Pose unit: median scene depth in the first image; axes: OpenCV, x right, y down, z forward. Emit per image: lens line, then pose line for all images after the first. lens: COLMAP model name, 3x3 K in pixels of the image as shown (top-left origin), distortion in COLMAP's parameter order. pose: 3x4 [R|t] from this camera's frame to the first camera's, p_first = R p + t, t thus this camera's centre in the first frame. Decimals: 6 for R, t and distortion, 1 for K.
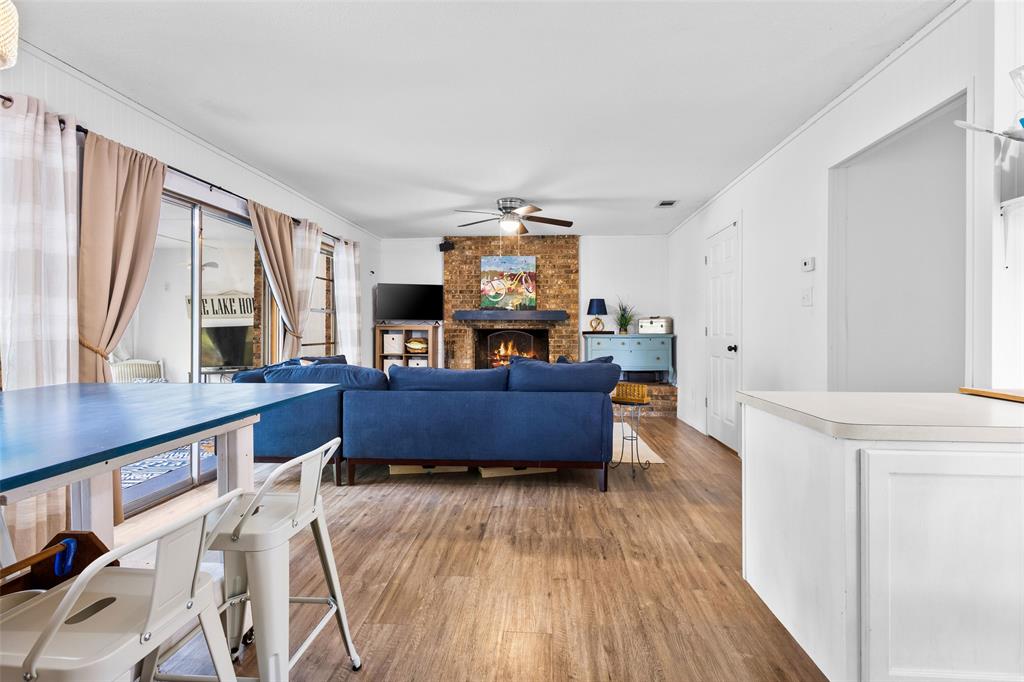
lens RADIAL K [[476.9, 0, 515.5], [0, 476.9, 331.3], [0, 0, 1]] dist [0.010411, -0.002625]
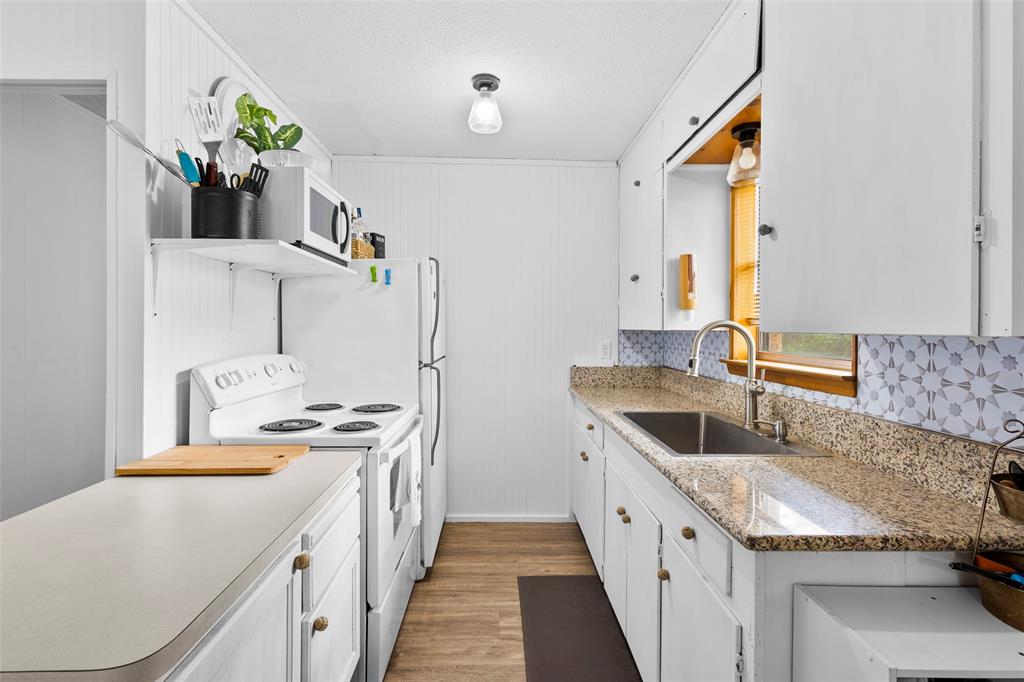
lens RADIAL K [[476.9, 0, 519.3], [0, 476.9, 332.3], [0, 0, 1]] dist [0.010411, -0.002625]
pose [[-0.112150, -0.003885, 0.993684, 0.026403], [-0.001949, 0.999991, 0.003690, -0.030070], [-0.993689, -0.001523, -0.112156, 0.126615]]
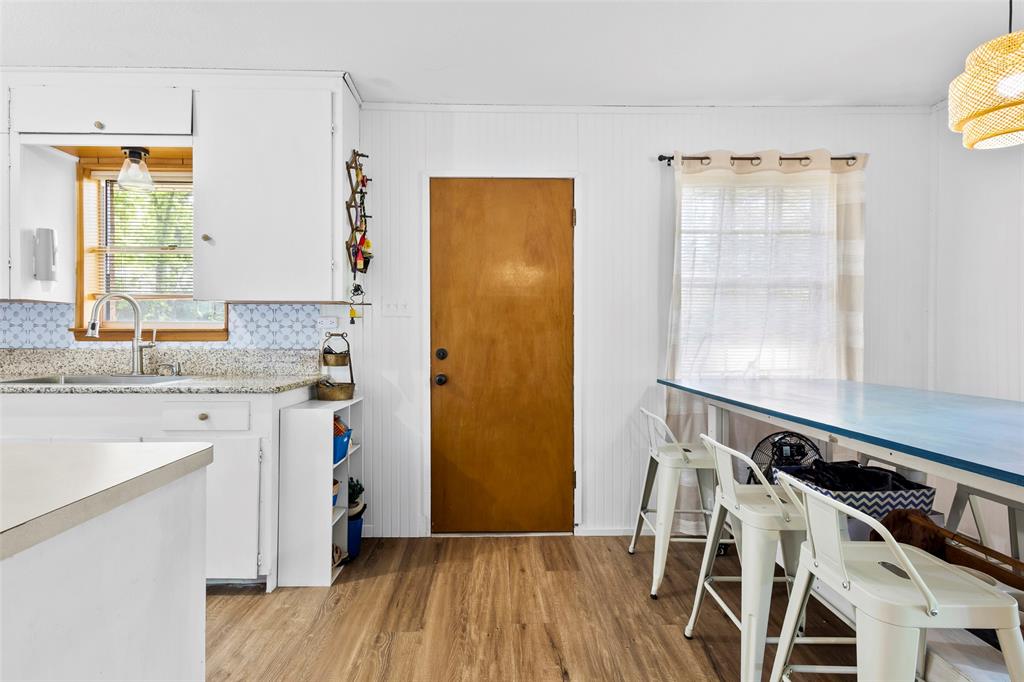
lens RADIAL K [[476.9, 0, 503.9], [0, 476.9, 337.1], [0, 0, 1]] dist [0.010411, -0.002625]
pose [[-0.996366, 0.002086, -0.085144, 0.037432], [0.001192, 0.999944, 0.010544, -0.003637], [0.085161, 0.010405, -0.996313, 0.382650]]
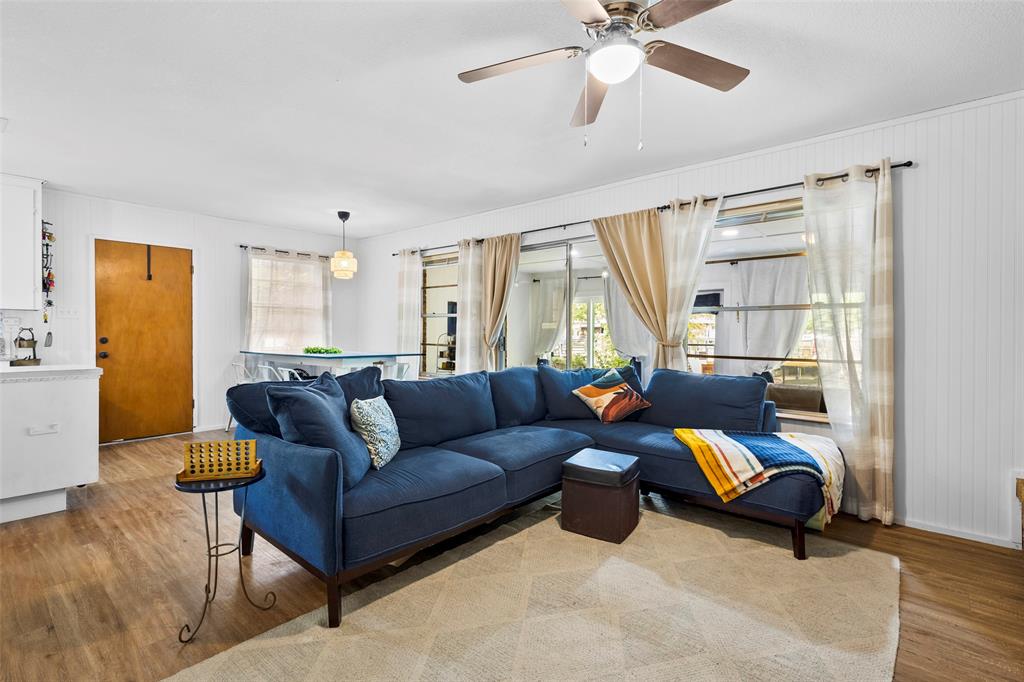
lens RADIAL K [[476.9, 0, 510.7], [0, 476.9, 335.5], [0, 0, 1]] dist [0.010411, -0.002625]
pose [[-0.606422, 0.007572, -0.795107, 0.273679], [-0.005823, 0.999886, 0.013963, -0.006204], [0.795122, 0.013097, -0.606308, 0.926471]]
